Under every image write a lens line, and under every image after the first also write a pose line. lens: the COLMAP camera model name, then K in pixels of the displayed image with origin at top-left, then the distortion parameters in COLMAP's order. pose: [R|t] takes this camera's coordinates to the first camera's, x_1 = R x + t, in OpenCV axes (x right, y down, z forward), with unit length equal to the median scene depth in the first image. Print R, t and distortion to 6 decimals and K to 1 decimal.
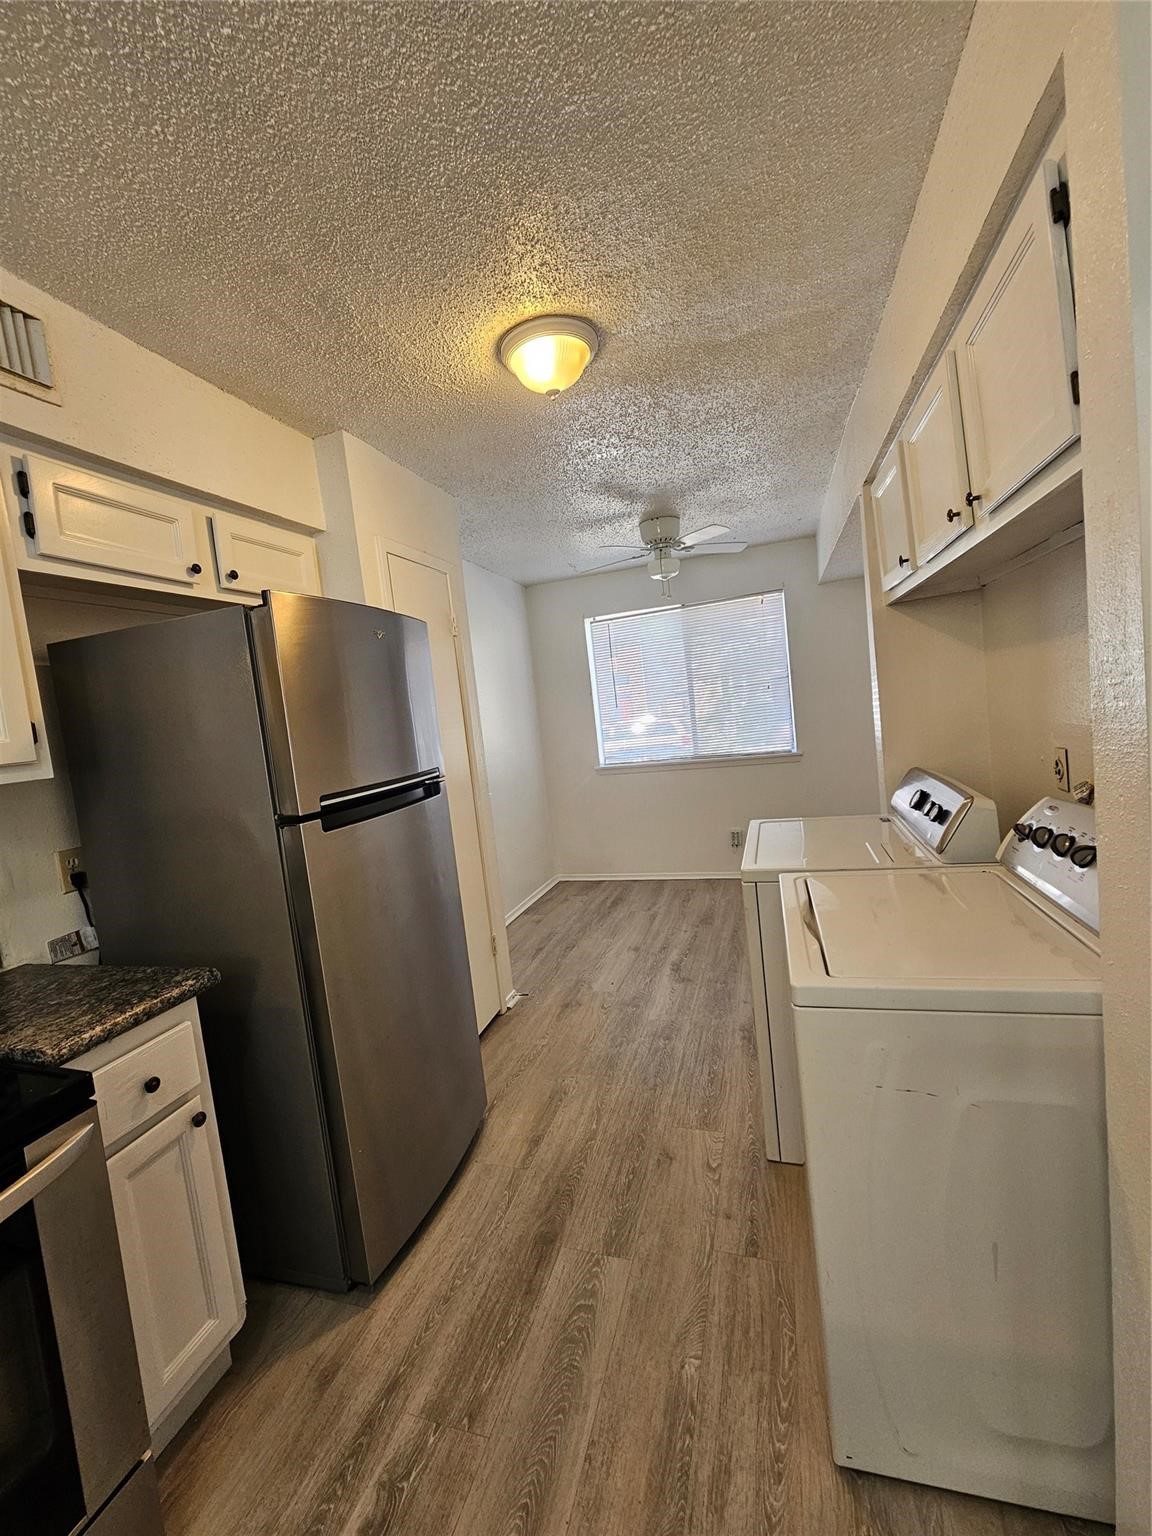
lens RADIAL K [[630.1, 0, 558.0], [0, 630.1, 763.9], [0, 0, 1]] dist [-0.000548, -0.000641]
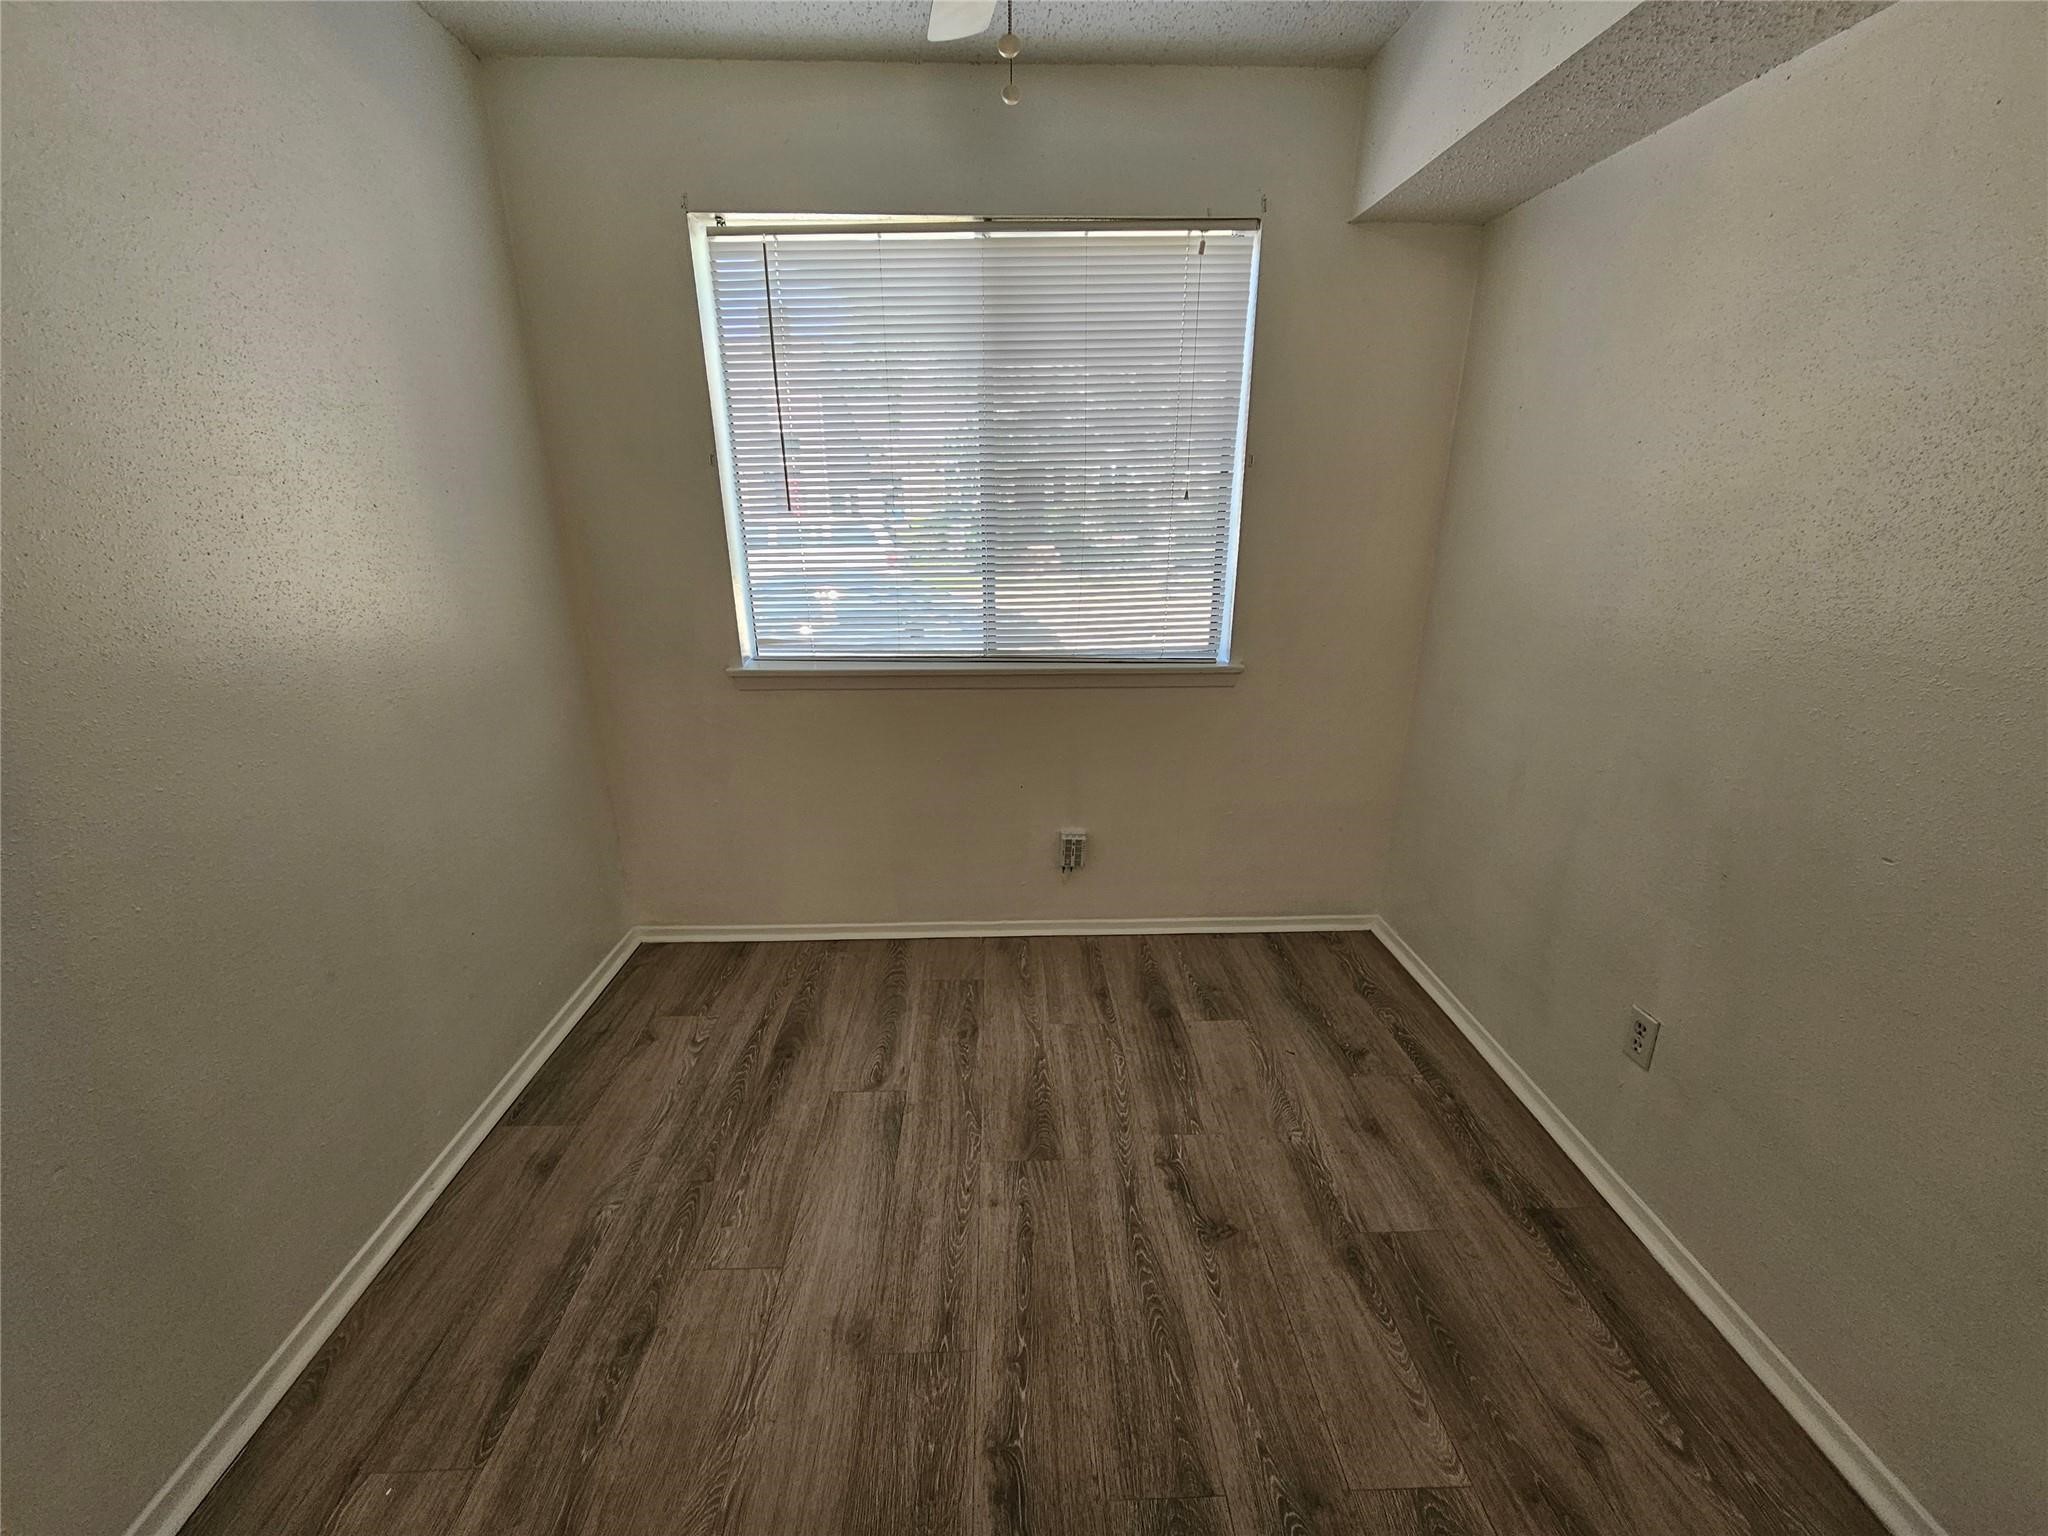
lens RADIAL K [[840.2, 0, 1020.5], [0, 840.2, 790.5], [0, 0, 1]] dist [-0.000548, -0.000641]
pose [[0.932146, -0.021735, 0.361431, 0.083671], [-0.066537, 0.970916, 0.229988, -0.110556], [-0.355918, -0.238430, 0.903589, 1.020735]]
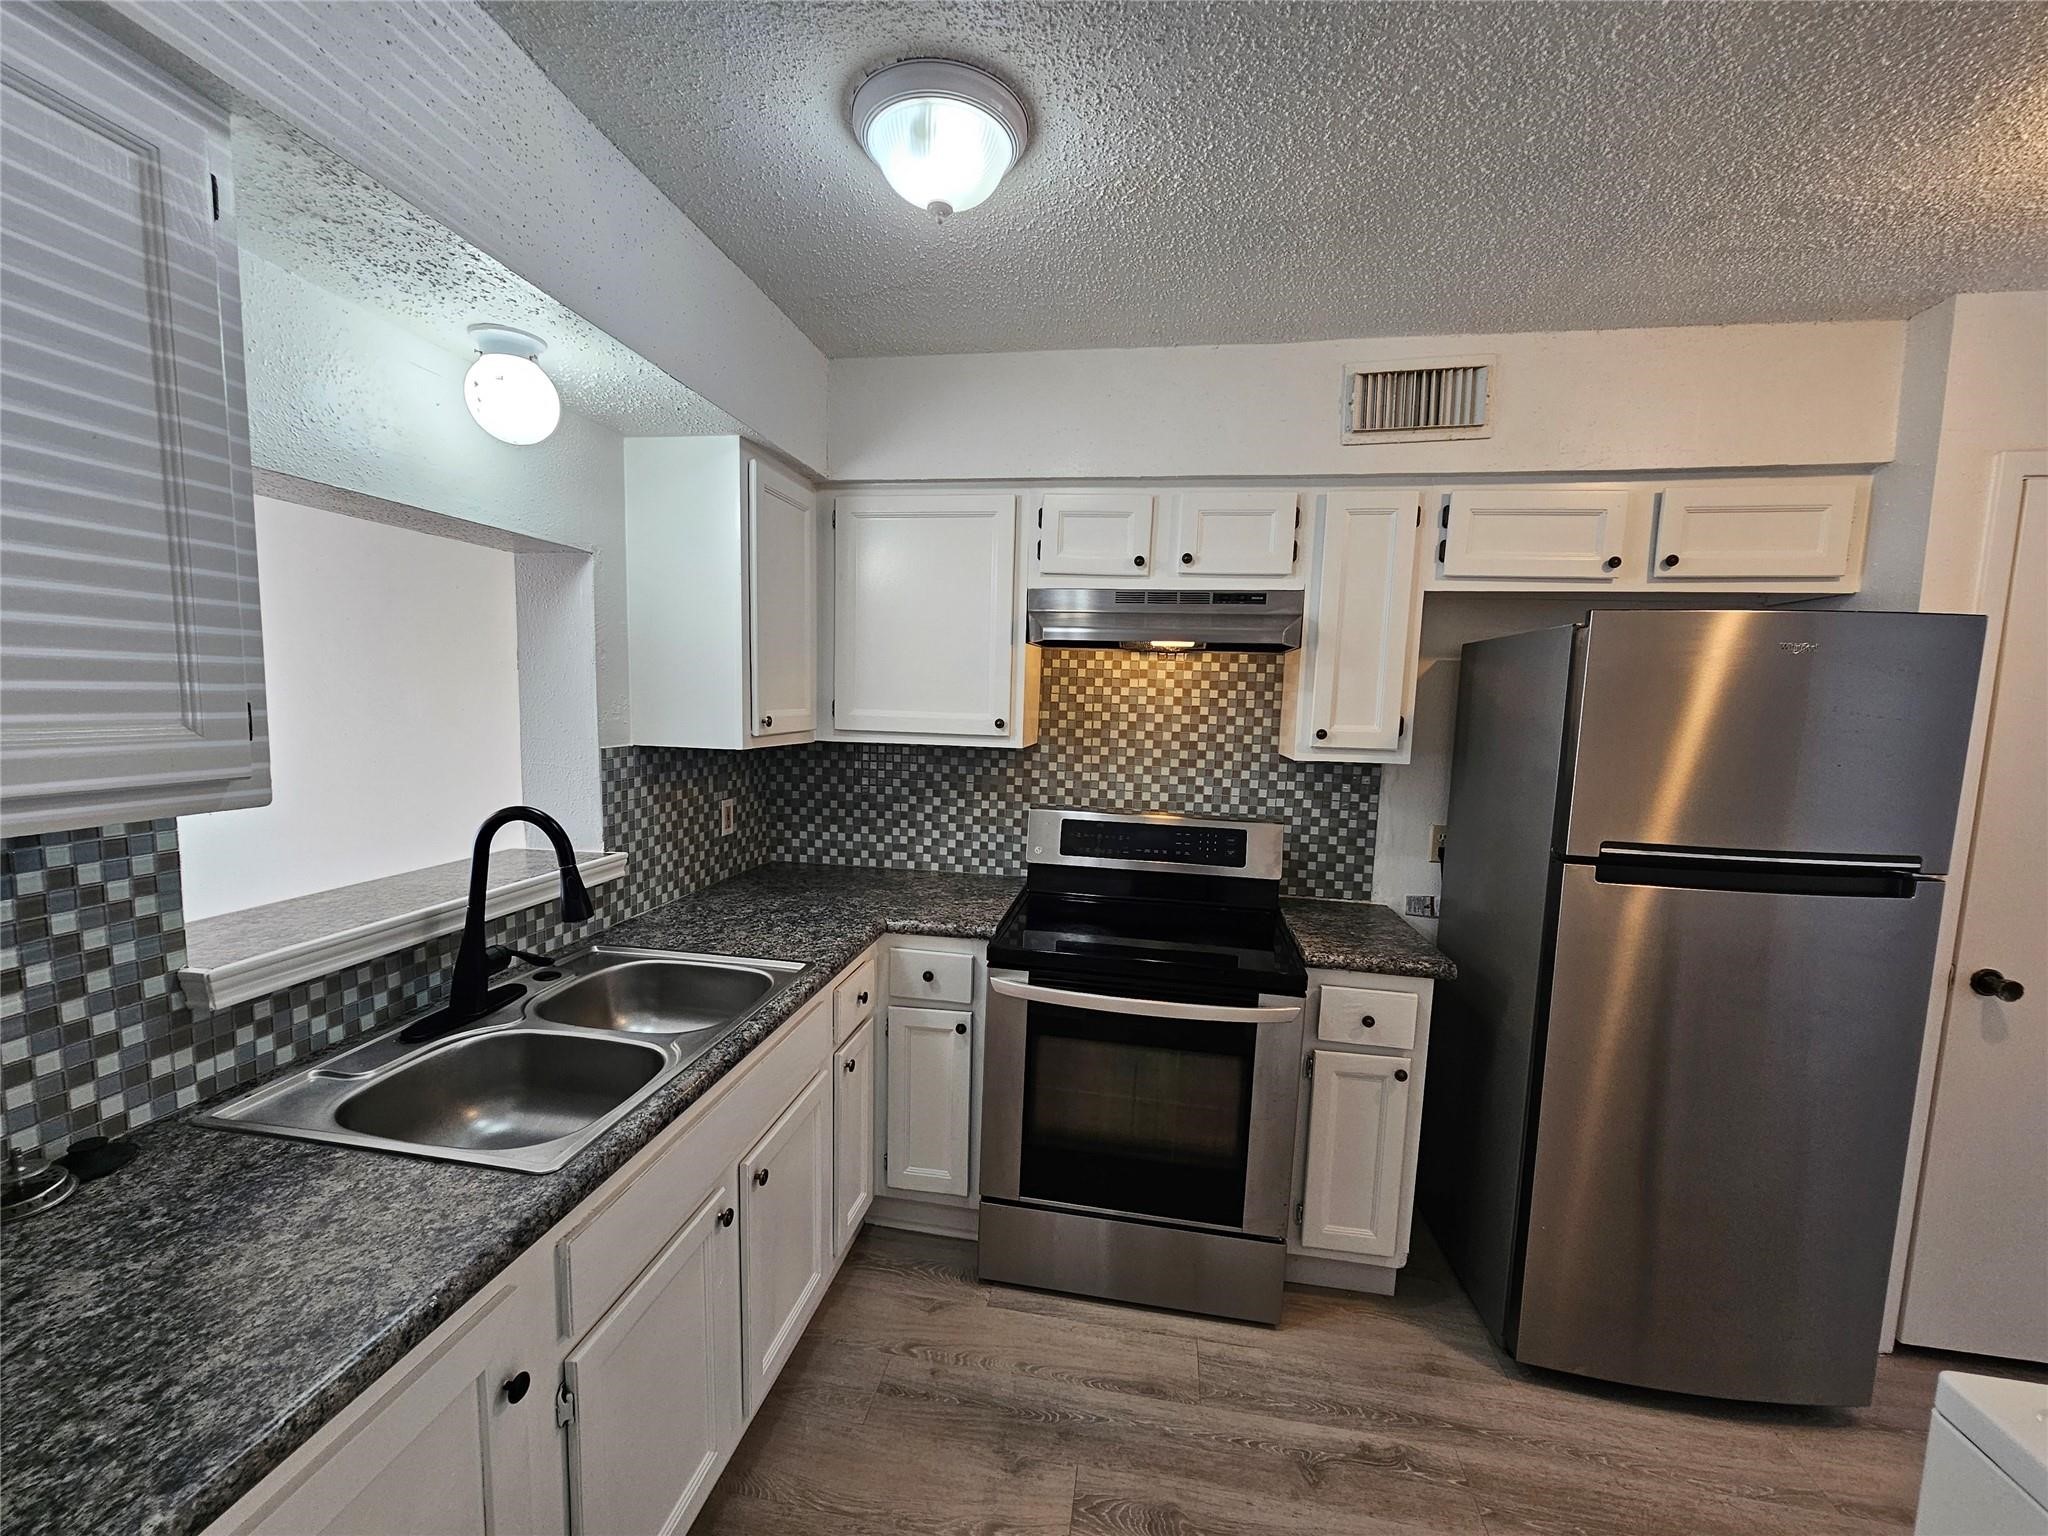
lens RADIAL K [[840.2, 0, 1020.5], [0, 840.2, 790.5], [0, 0, 1]] dist [-0.000548, -0.000641]
pose [[0.149400, 0.221491, -0.963650, 0.395708], [-0.125488, 0.970955, 0.203714, -0.099296], [0.980782, 0.090491, 0.172855, -0.005829]]
